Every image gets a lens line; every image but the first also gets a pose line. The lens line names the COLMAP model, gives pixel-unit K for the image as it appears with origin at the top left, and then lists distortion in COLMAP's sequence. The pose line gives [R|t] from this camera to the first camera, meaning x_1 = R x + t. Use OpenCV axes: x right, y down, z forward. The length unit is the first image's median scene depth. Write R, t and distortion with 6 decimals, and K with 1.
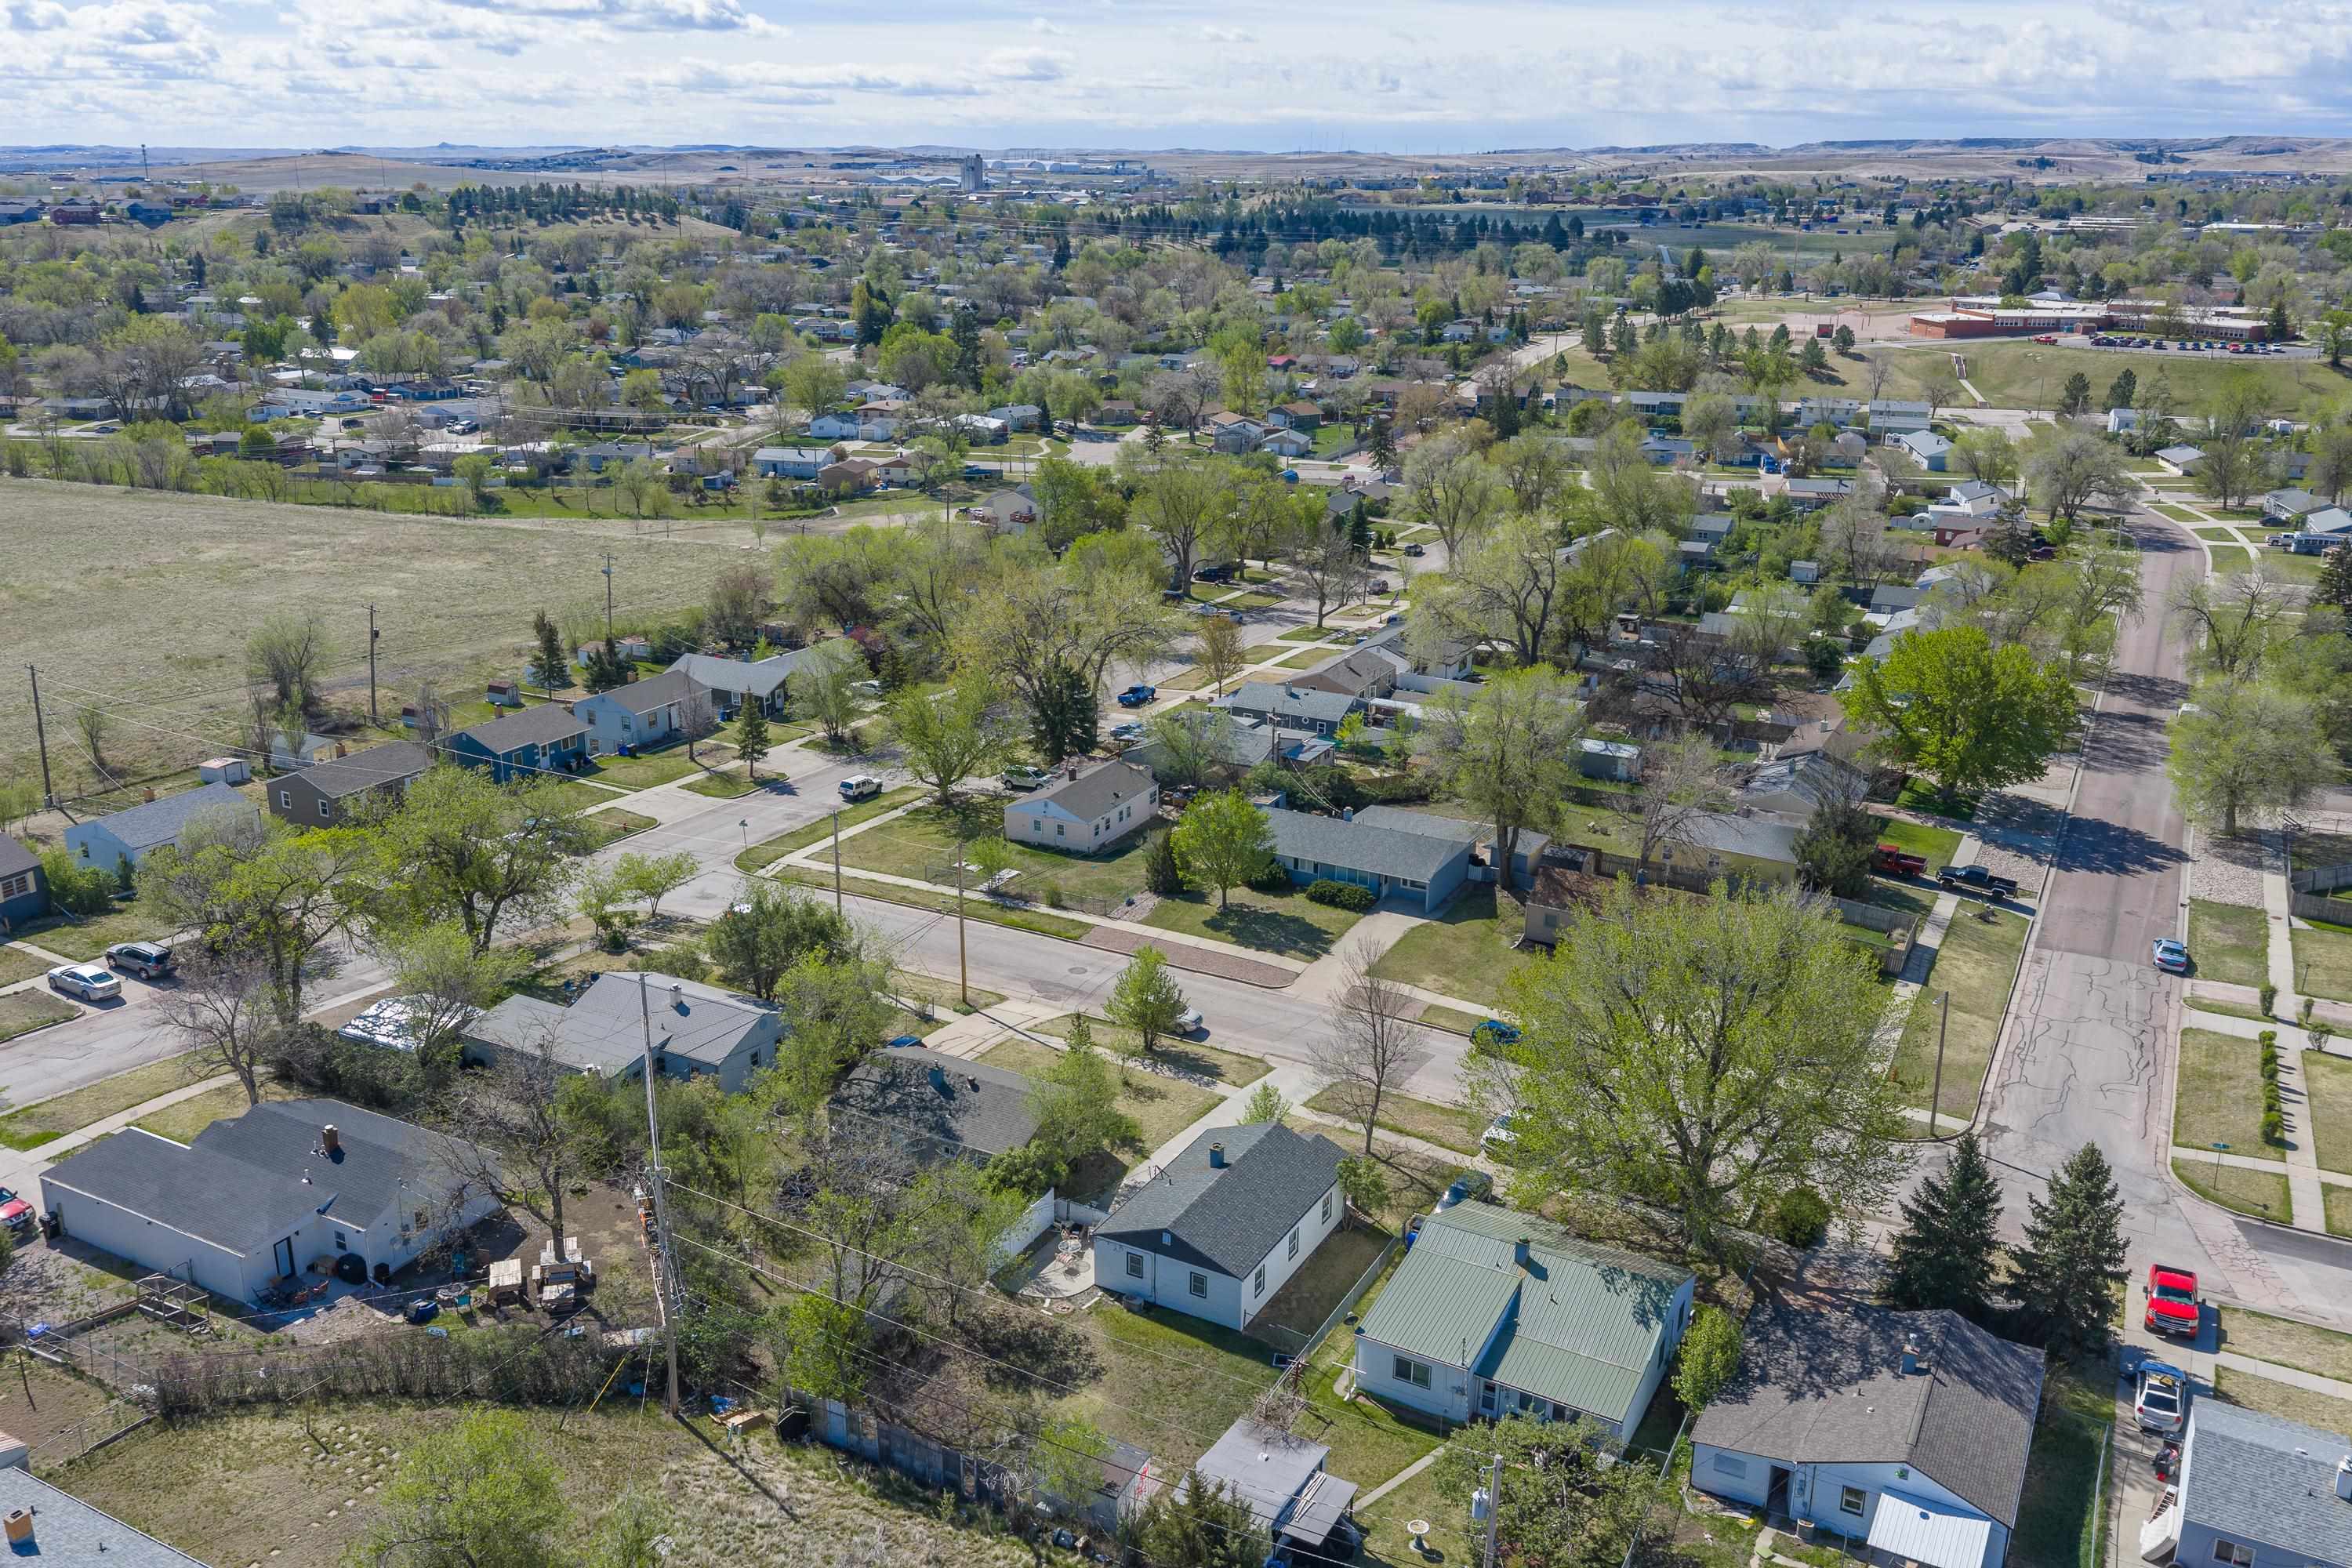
lens RADIAL K [[1927.9, 0, 1150.5], [0, 1927.9, 764.8], [0, 0, 1]] dist [0.015186, -0.014998]
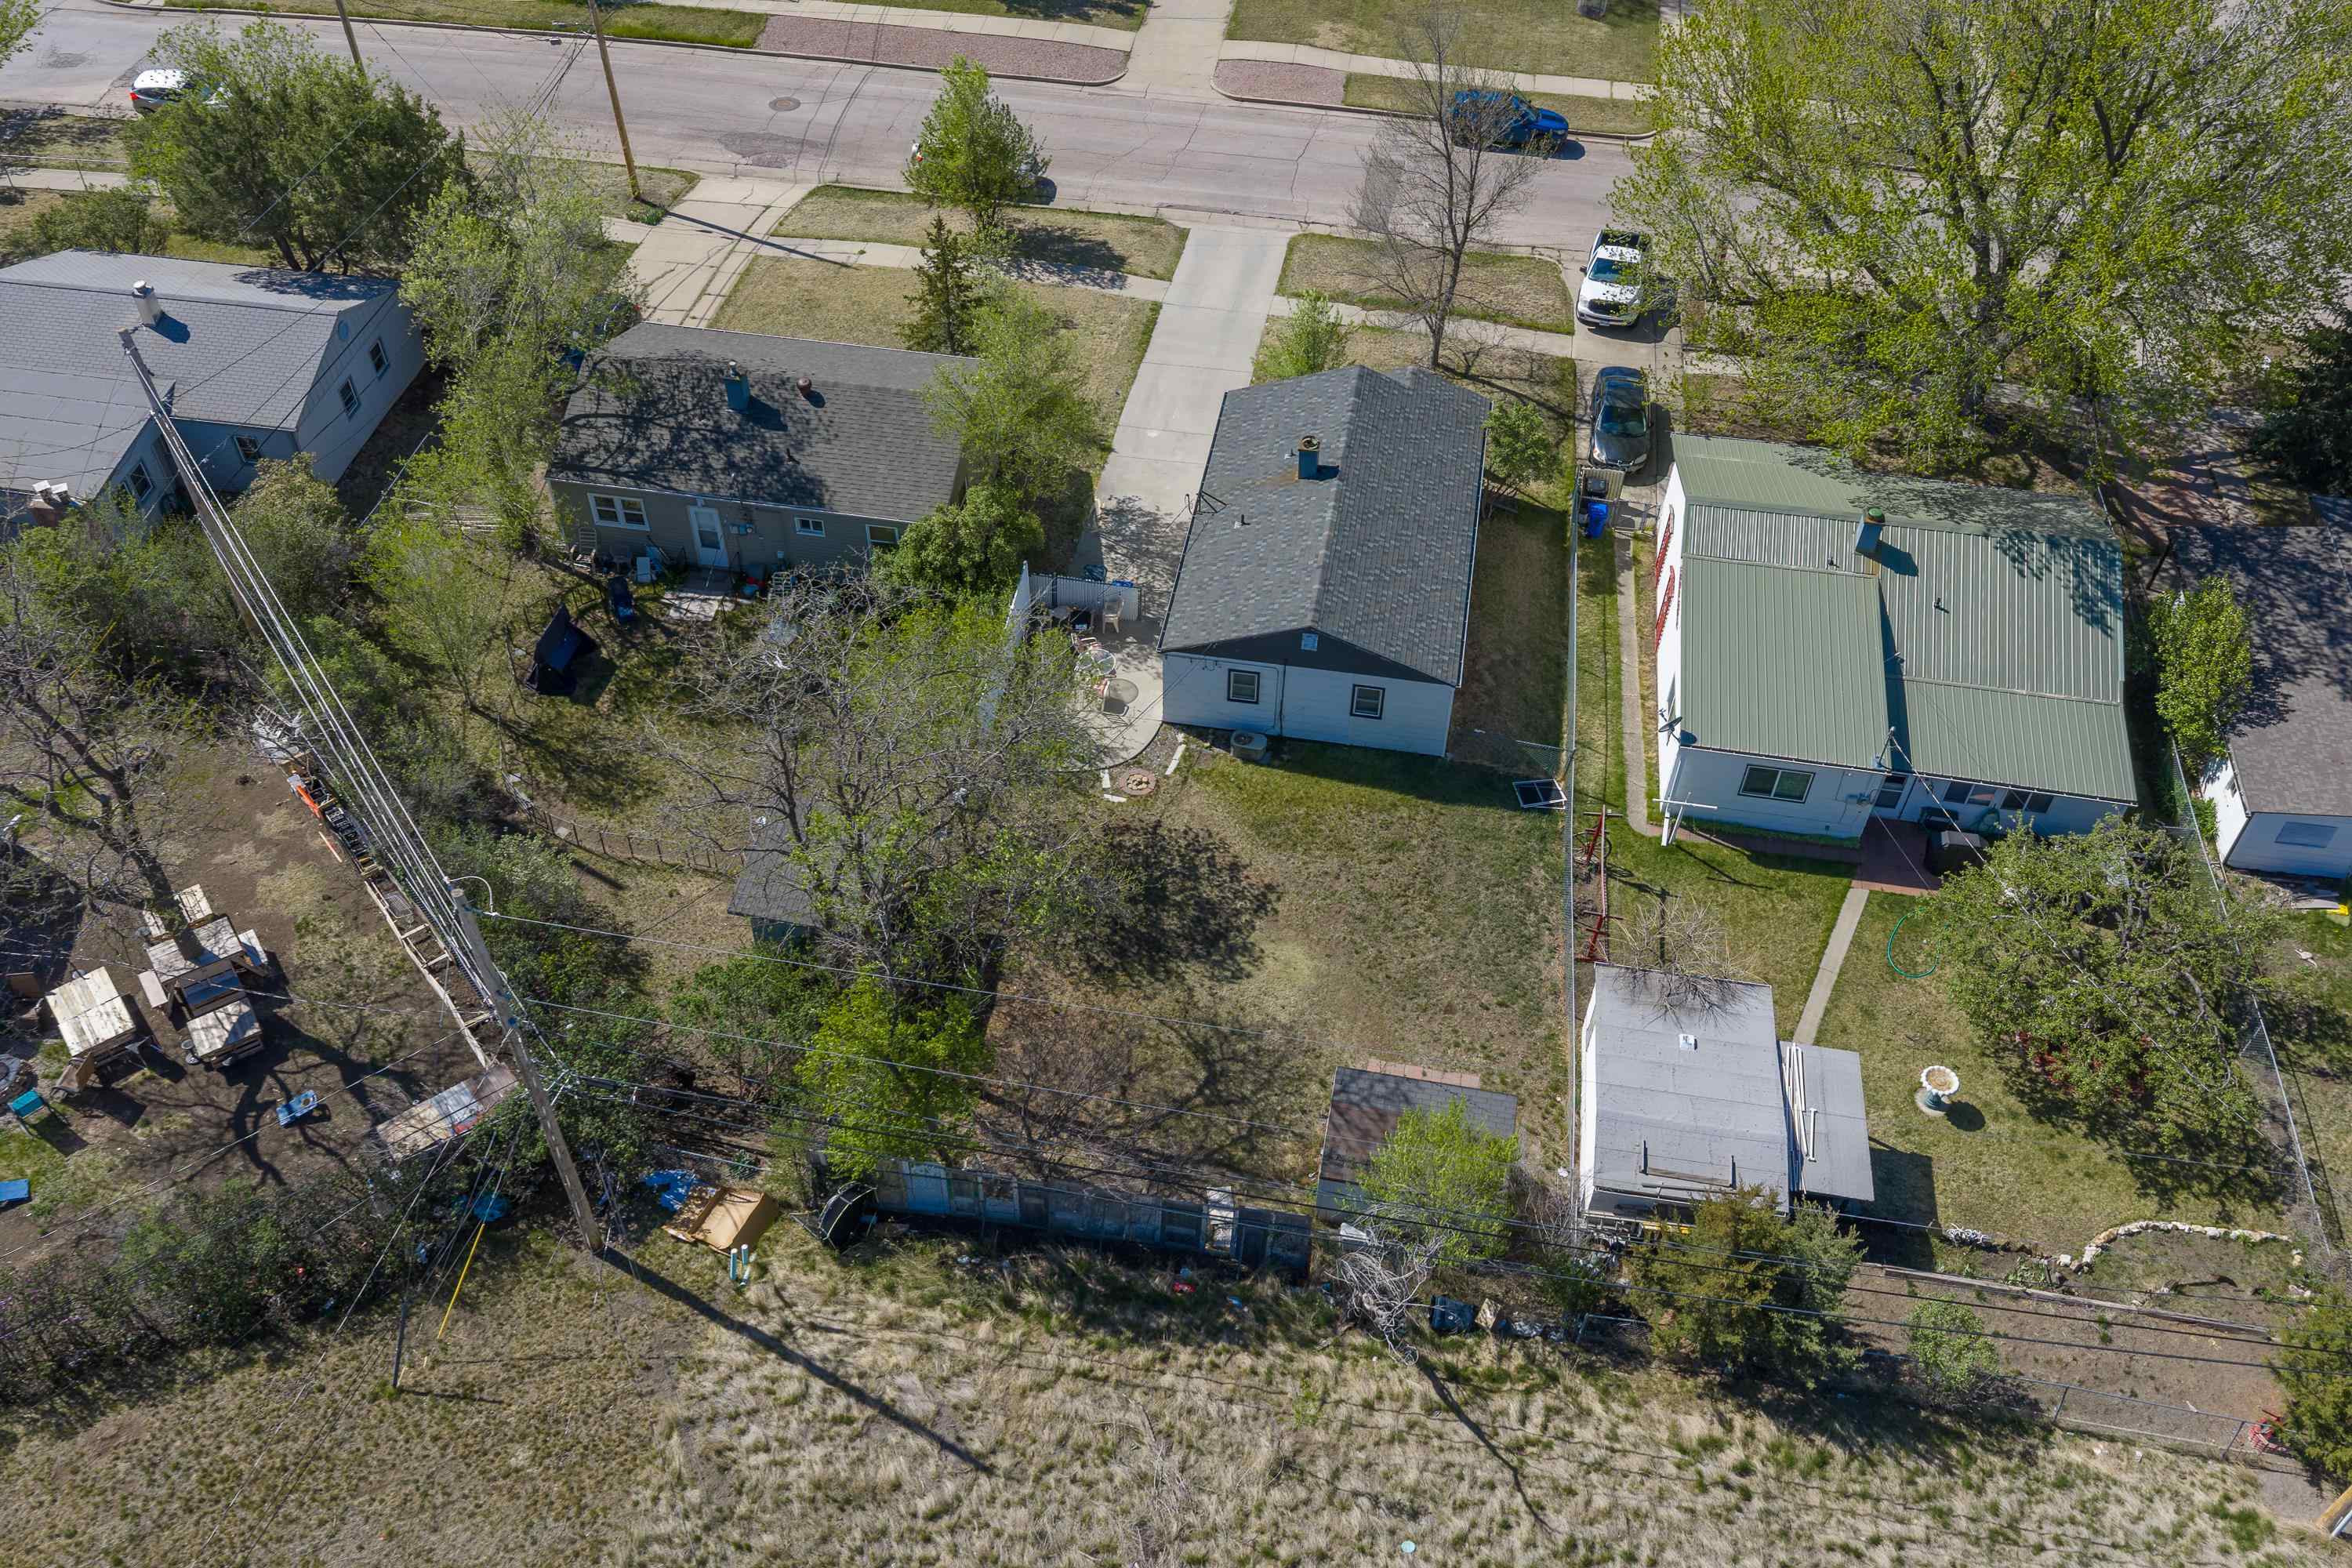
lens RADIAL K [[1927.9, 0, 1150.5], [0, 1927.9, 764.8], [0, 0, 1]] dist [0.015186, -0.014998]
pose [[0.944793, -0.241032, 0.221966, -0.171017], [0.102337, 0.860589, 0.498913, -0.010842], [-0.311275, -0.448654, 0.837745, 0.526115]]
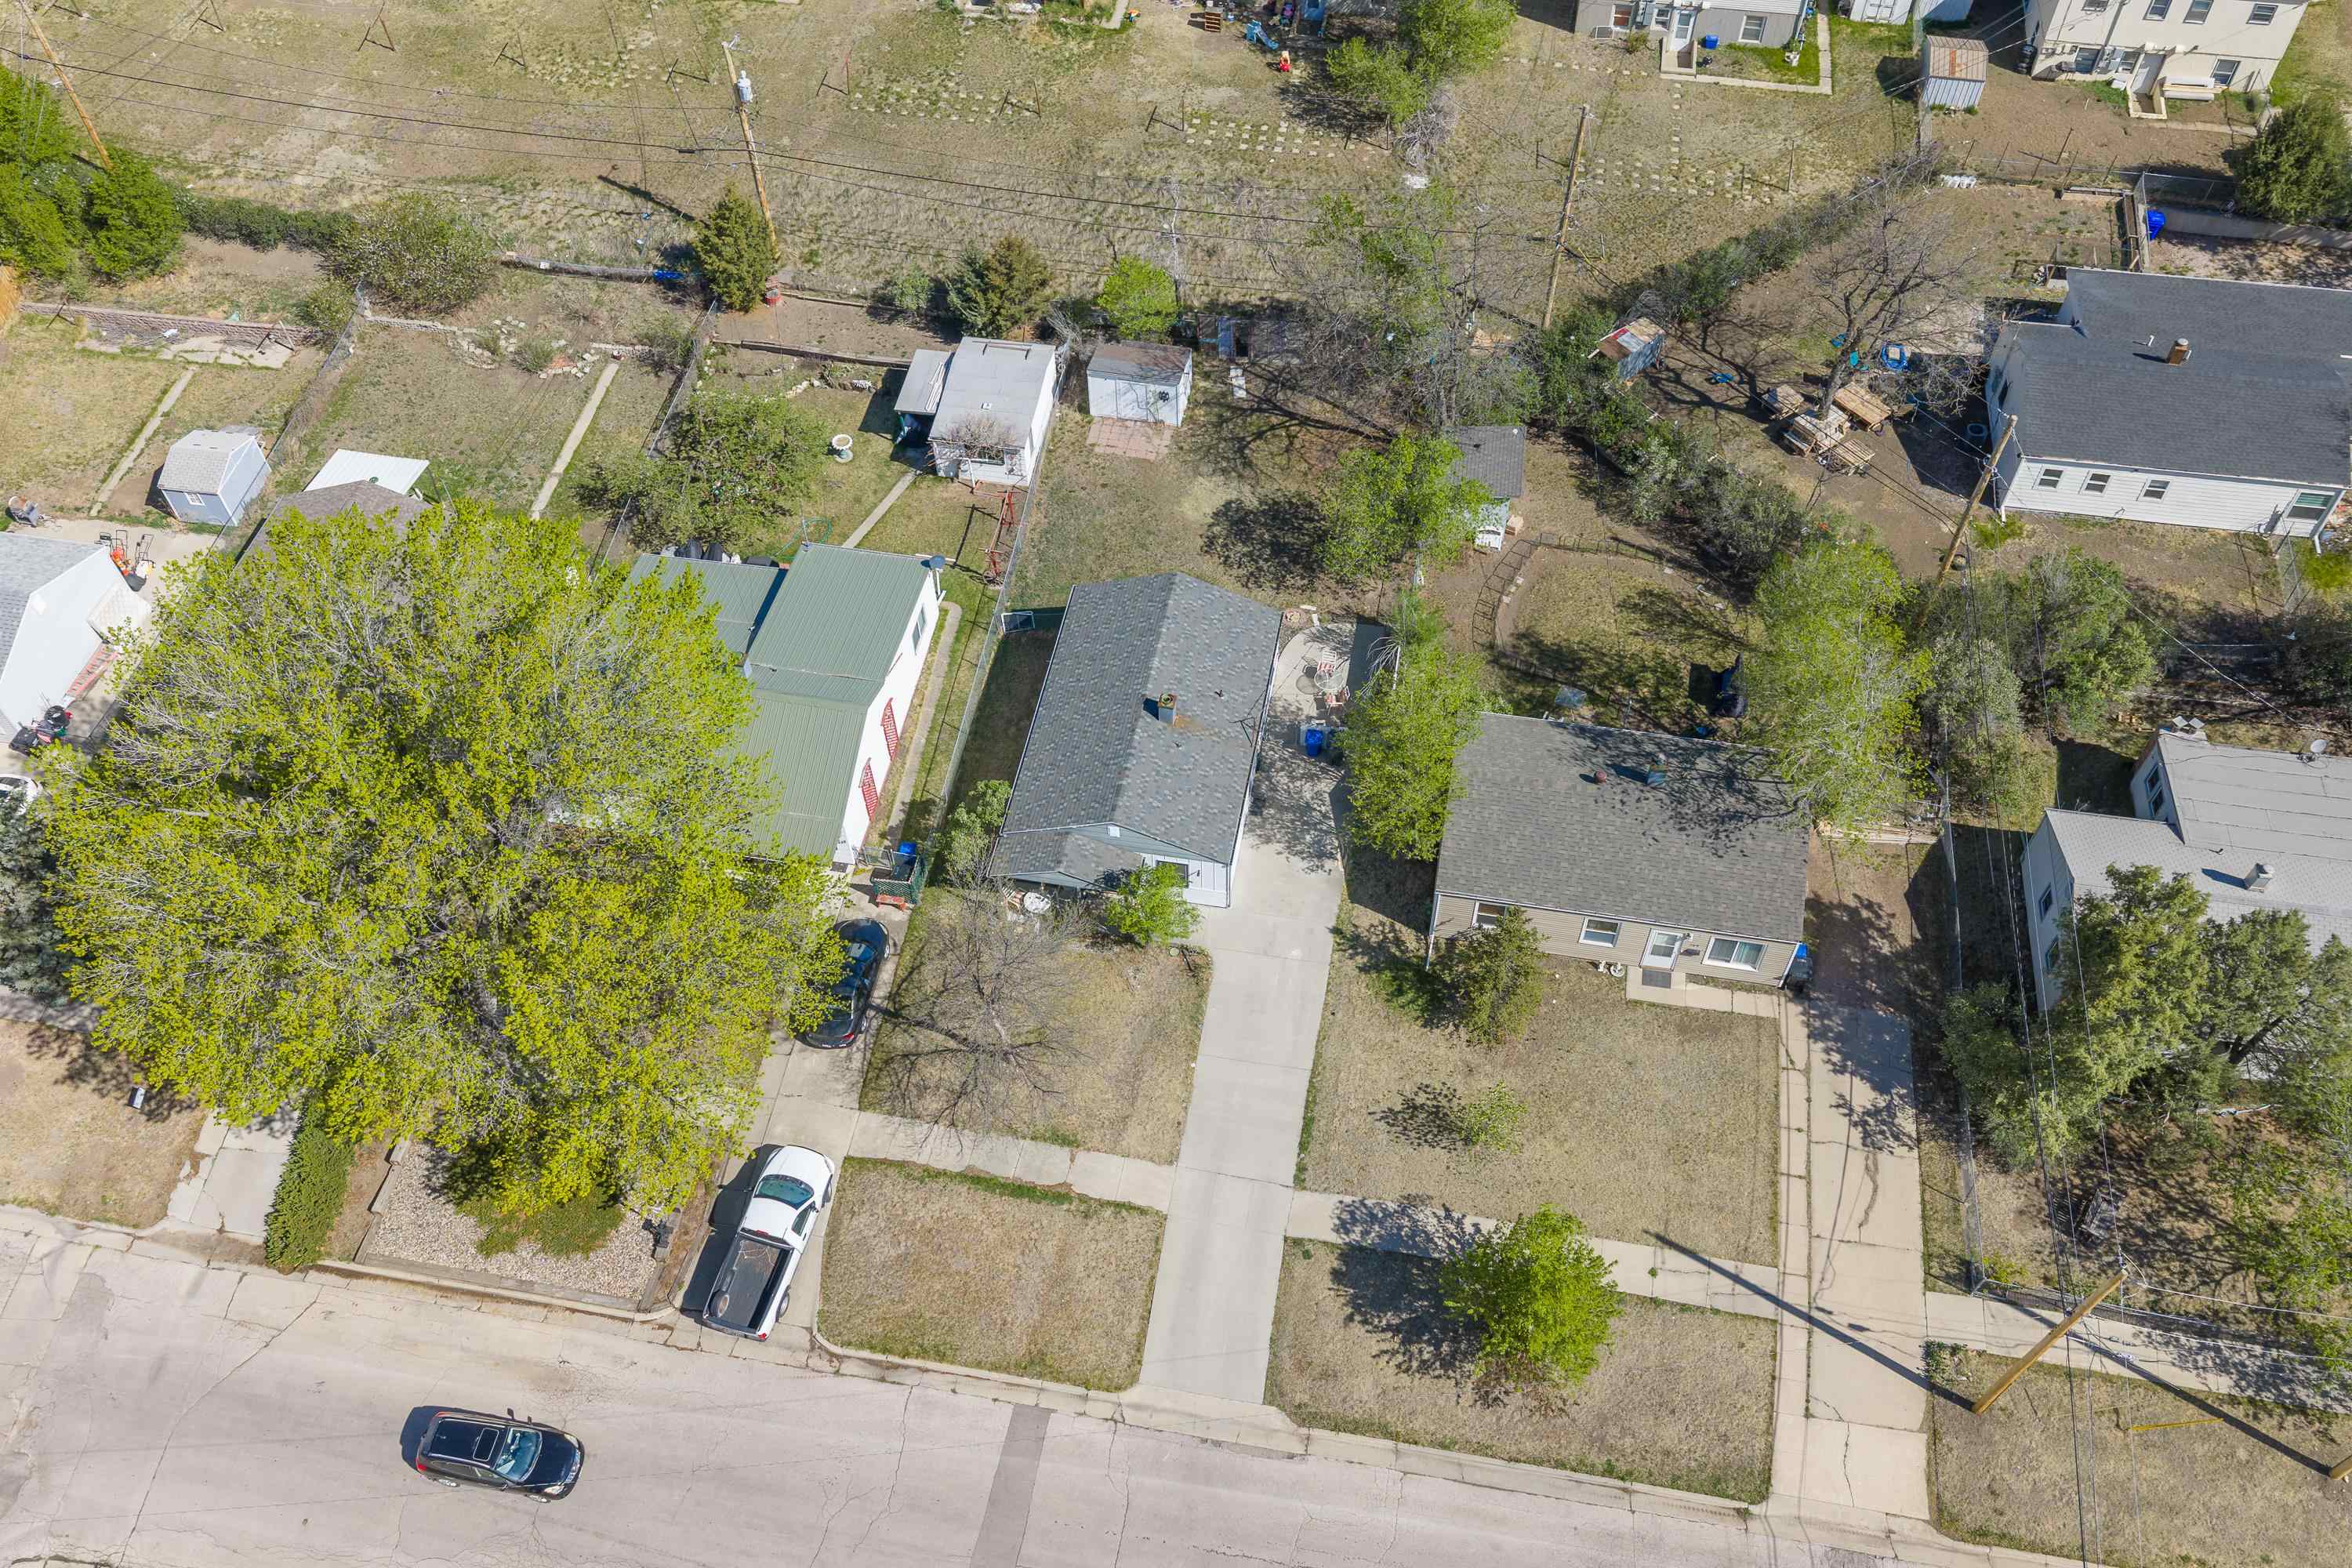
lens RADIAL K [[1927.9, 0, 1150.5], [0, 1927.9, 764.8], [0, 0, 1]] dist [0.015186, -0.014998]
pose [[-0.947995, 0.255063, -0.190392, 0.195008], [-0.090522, 0.357418, 0.929547, -0.482900], [0.305143, 0.898440, -0.315741, 1.329197]]
